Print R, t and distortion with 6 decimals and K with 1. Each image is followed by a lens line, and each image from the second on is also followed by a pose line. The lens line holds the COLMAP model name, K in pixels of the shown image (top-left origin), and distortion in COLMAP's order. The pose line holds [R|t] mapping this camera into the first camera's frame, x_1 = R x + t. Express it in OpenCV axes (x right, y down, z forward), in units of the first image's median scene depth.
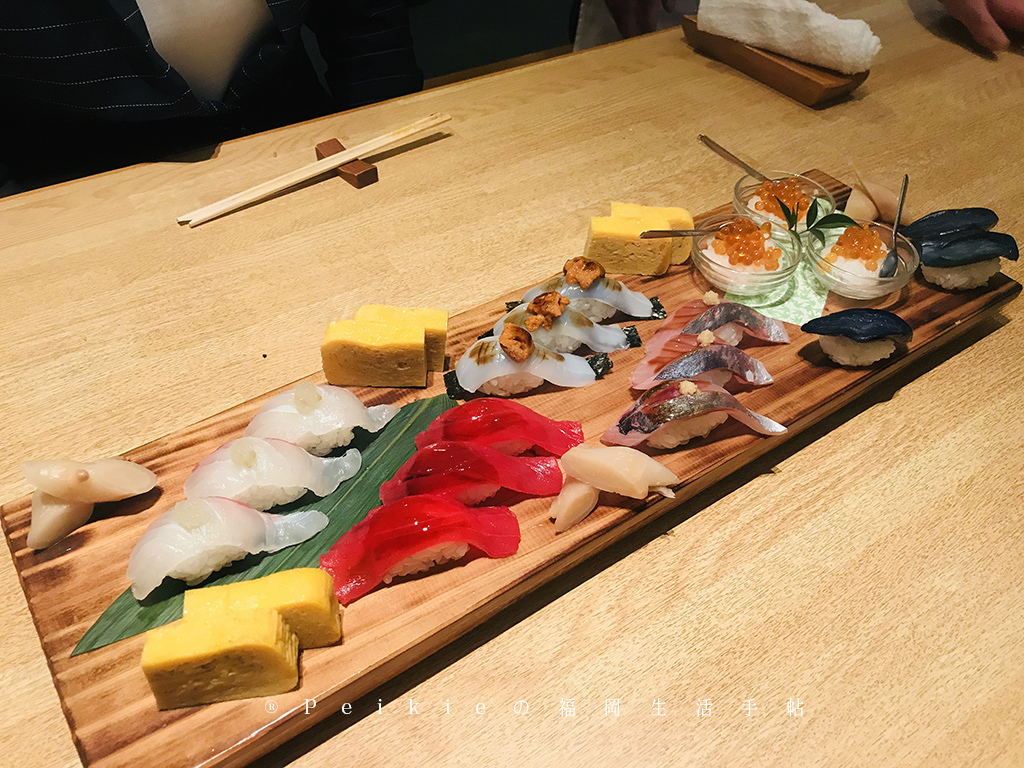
lens RADIAL K [[842.7, 0, 513.9], [0, 842.7, 384.2], [0, 0, 1]] dist [-0.004927, 0.001821]
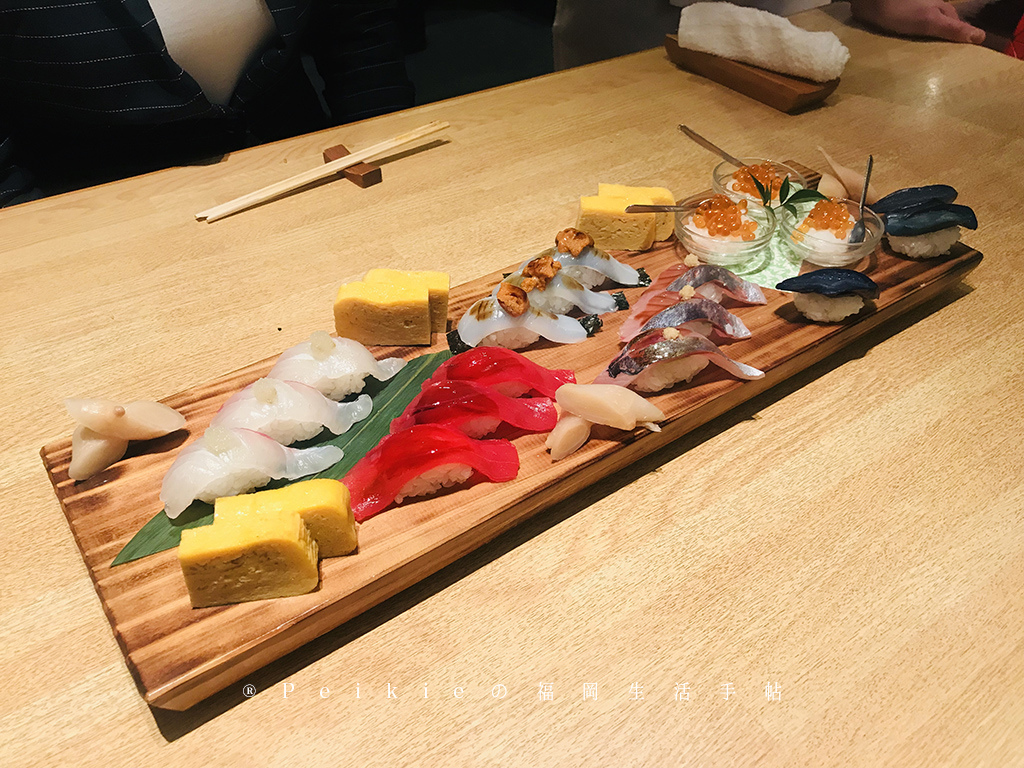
lens RADIAL K [[842.7, 0, 513.9], [0, 842.7, 384.2], [0, 0, 1]] dist [-0.004927, 0.001821]
pose [[0.999809, -0.019523, -0.000566, 0.002807], [0.019460, 0.998194, -0.056842, 0.127753], [0.001675, 0.056820, 0.998383, -0.085003]]
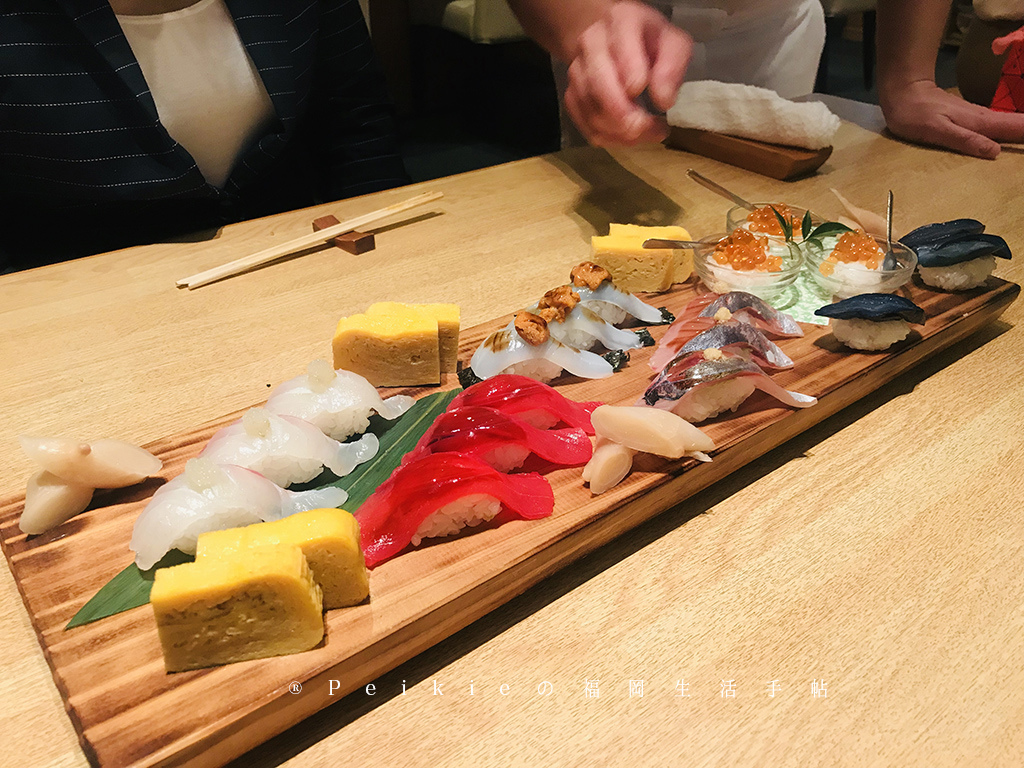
lens RADIAL K [[845.2, 0, 511.1], [0, 845.2, 388.2], [0, 0, 1]] dist [-0.003969, -0.000363]
pose [[0.998162, -0.054021, 0.027479, -0.054408], [0.058544, 0.976686, -0.206536, 0.230205], [-0.015682, 0.207765, 0.978053, 0.055128]]
